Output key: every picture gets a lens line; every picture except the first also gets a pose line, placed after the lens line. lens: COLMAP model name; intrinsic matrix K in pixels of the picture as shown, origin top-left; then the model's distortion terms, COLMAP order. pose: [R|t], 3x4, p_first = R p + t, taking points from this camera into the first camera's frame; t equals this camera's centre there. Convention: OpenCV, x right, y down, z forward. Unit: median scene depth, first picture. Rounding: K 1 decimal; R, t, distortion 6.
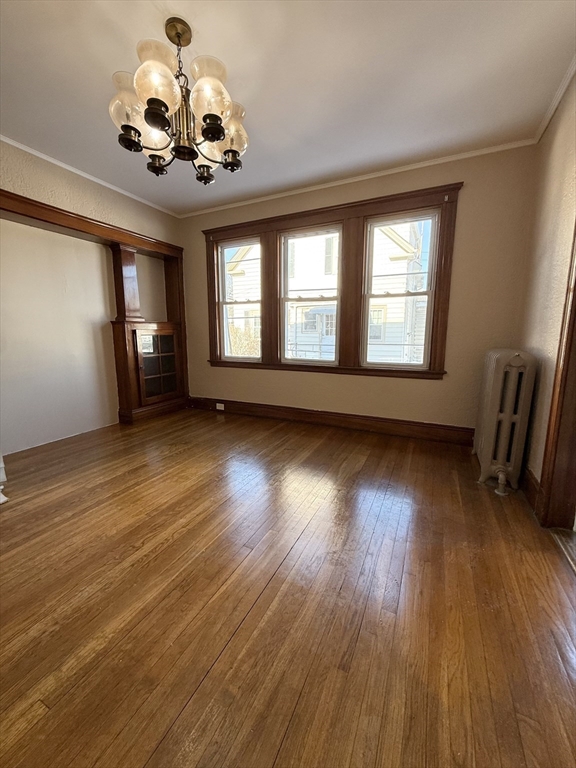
lens RADIAL K [[302.6, 0, 283.1], [0, 302.6, 385.8], [0, 0, 1]] dist [0.003025, -0.000178]
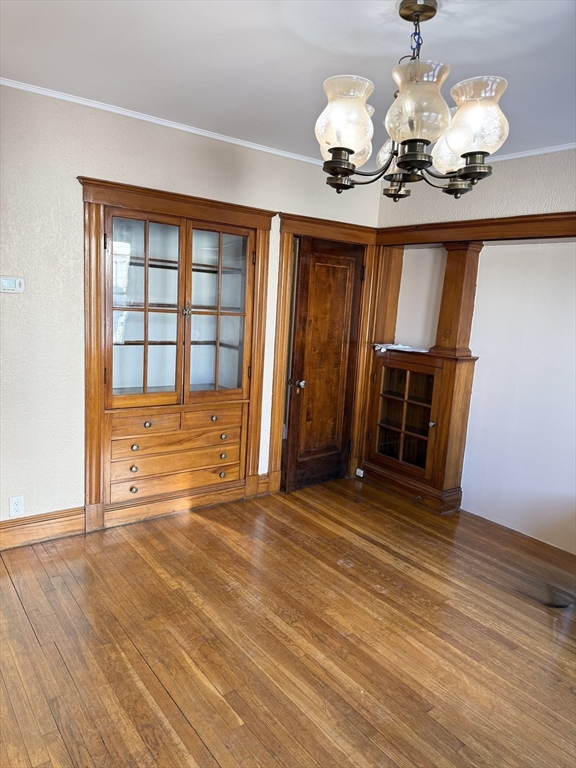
lens RADIAL K [[549.3, 0, 293.8], [0, 549.3, 379.3], [0, 0, 1]] dist [0.087219, -0.105373]
pose [[-0.442712, 0.103344, -0.890689, 0.895626], [-0.210880, 0.953474, 0.215446, -0.522865], [0.871514, 0.283208, -0.400321, 1.312373]]
